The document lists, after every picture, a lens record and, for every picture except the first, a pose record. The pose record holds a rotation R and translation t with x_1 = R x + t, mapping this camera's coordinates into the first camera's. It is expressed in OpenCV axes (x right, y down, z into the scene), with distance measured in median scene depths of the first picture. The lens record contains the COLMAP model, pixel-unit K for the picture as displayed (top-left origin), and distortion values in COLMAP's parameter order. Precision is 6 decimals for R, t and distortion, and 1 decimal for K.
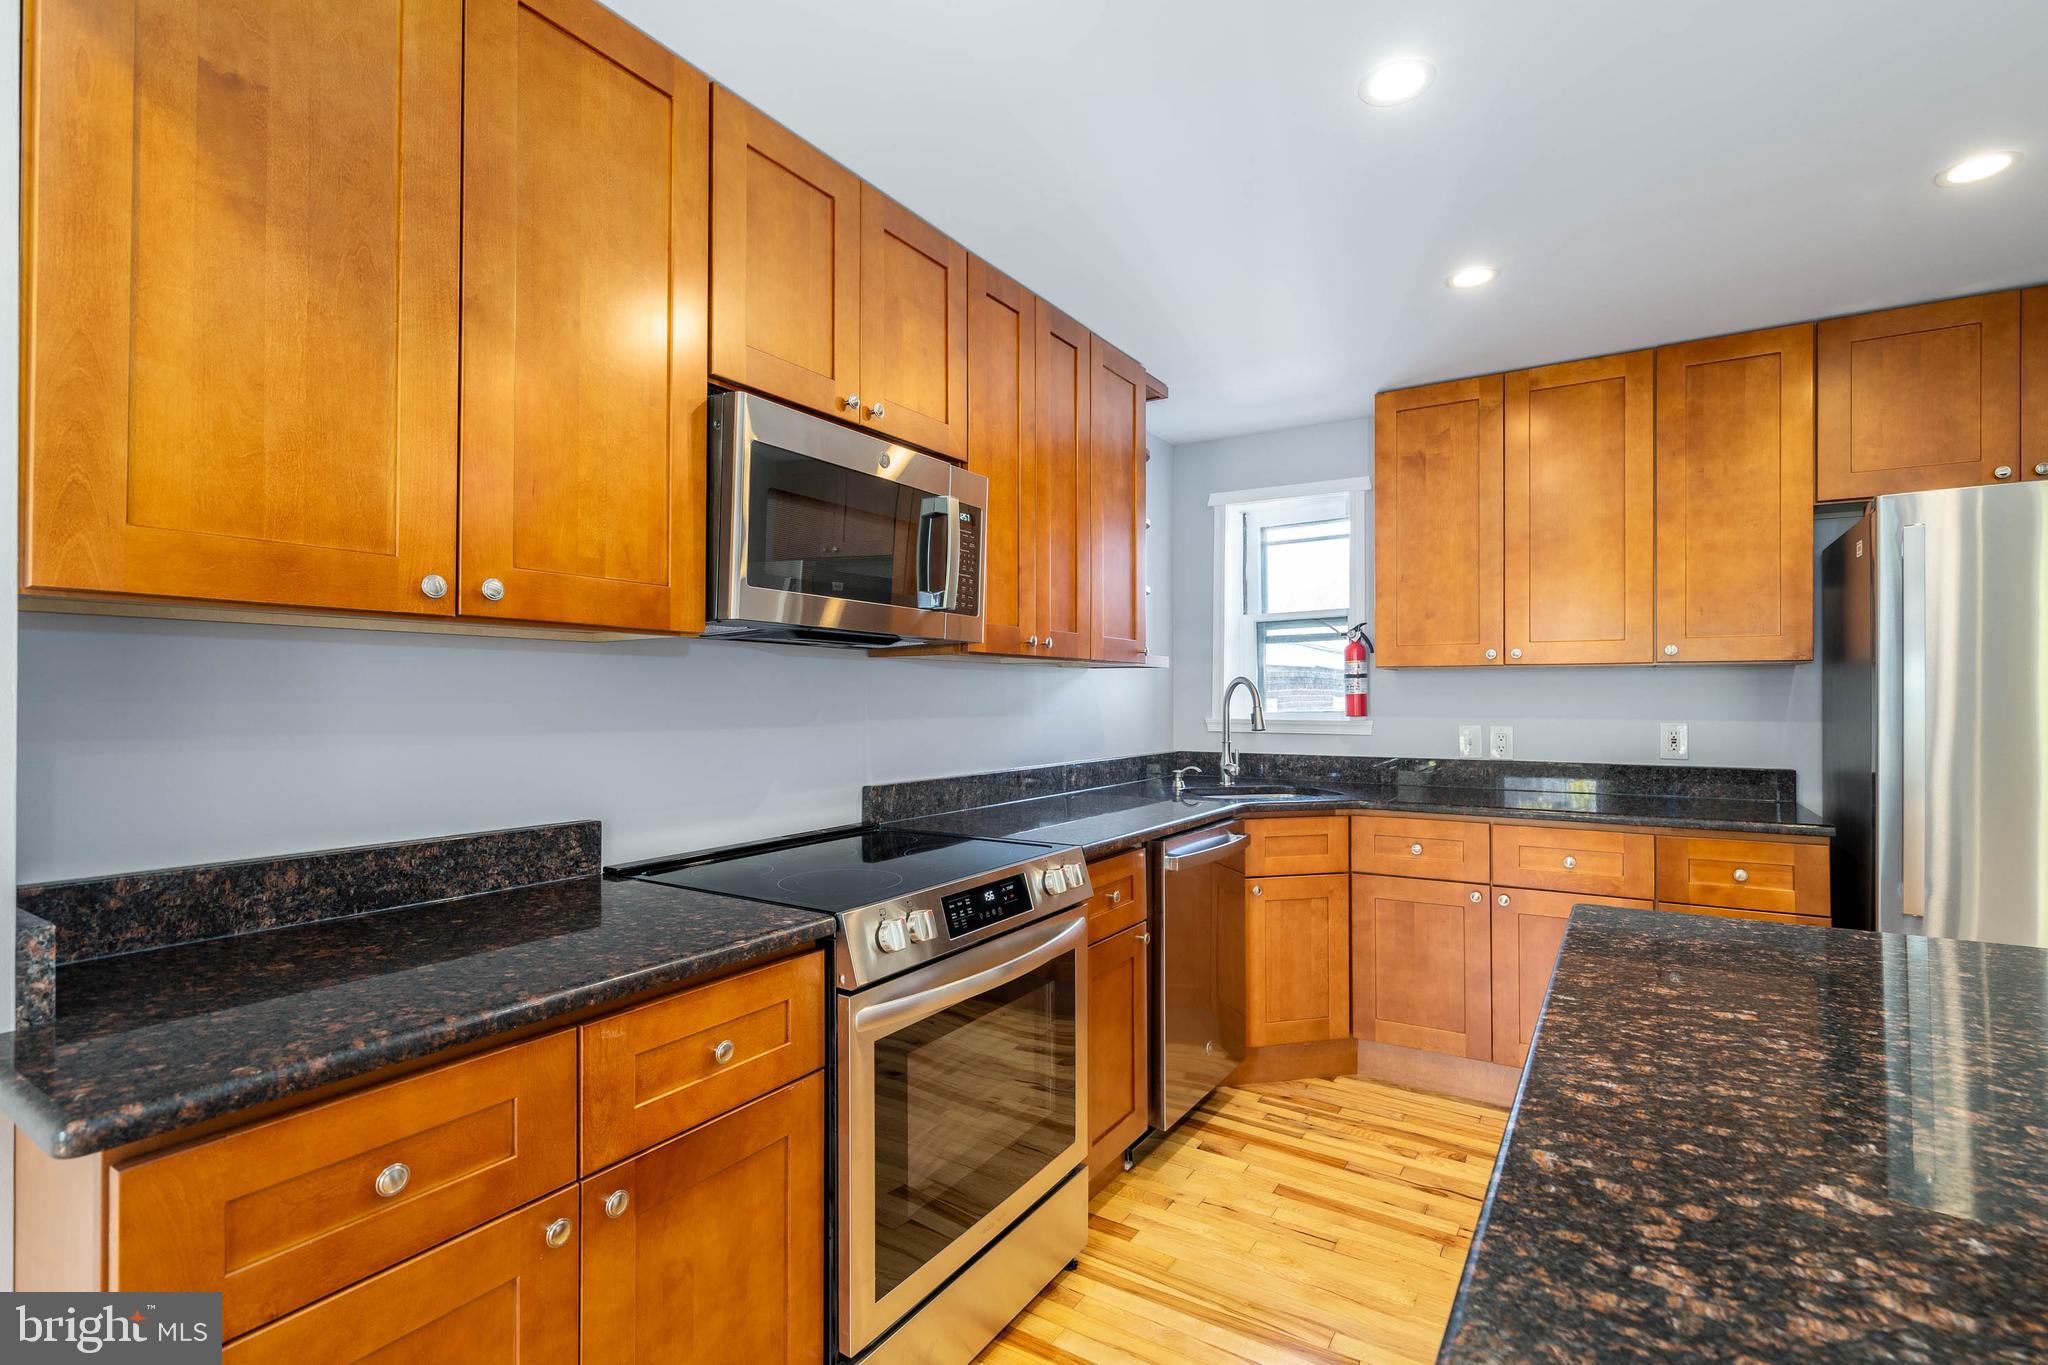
lens RADIAL K [[939.2, 0, 1024.4], [0, 939.2, 693.0], [0, 0, 1]] dist [-0.003427, 0.000890]
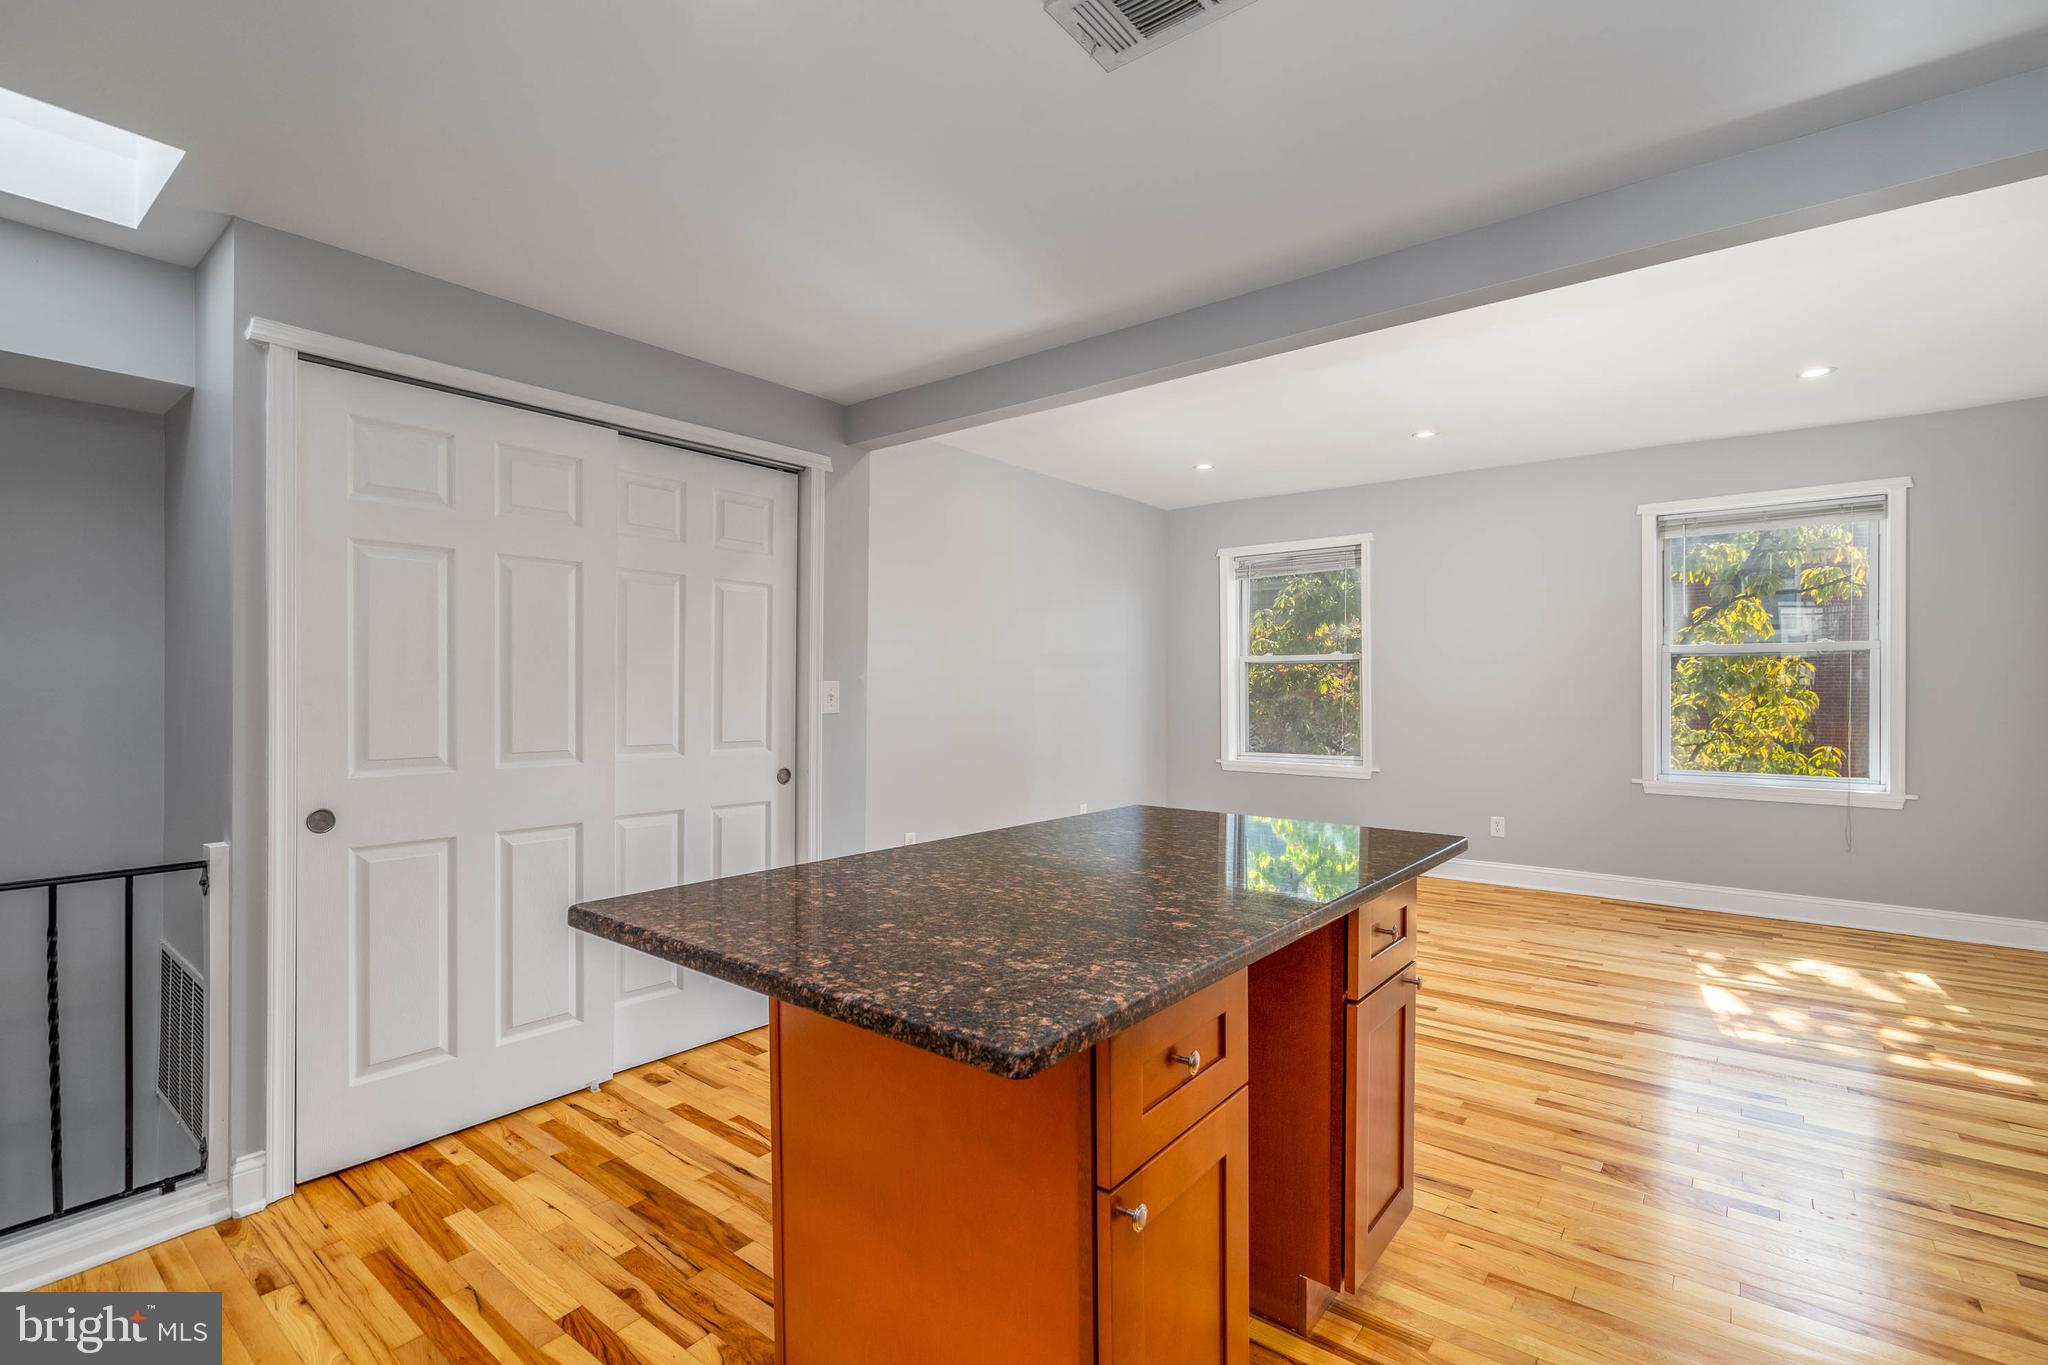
lens RADIAL K [[939.2, 0, 1015.4], [0, 939.2, 687.5], [0, 0, 1]] dist [-0.003427, 0.000890]
pose [[-0.994304, -0.001149, 0.106578, 0.389484], [-0.001996, 0.999967, -0.007845, 0.010583], [-0.106565, -0.008013, -0.994273, 1.133998]]
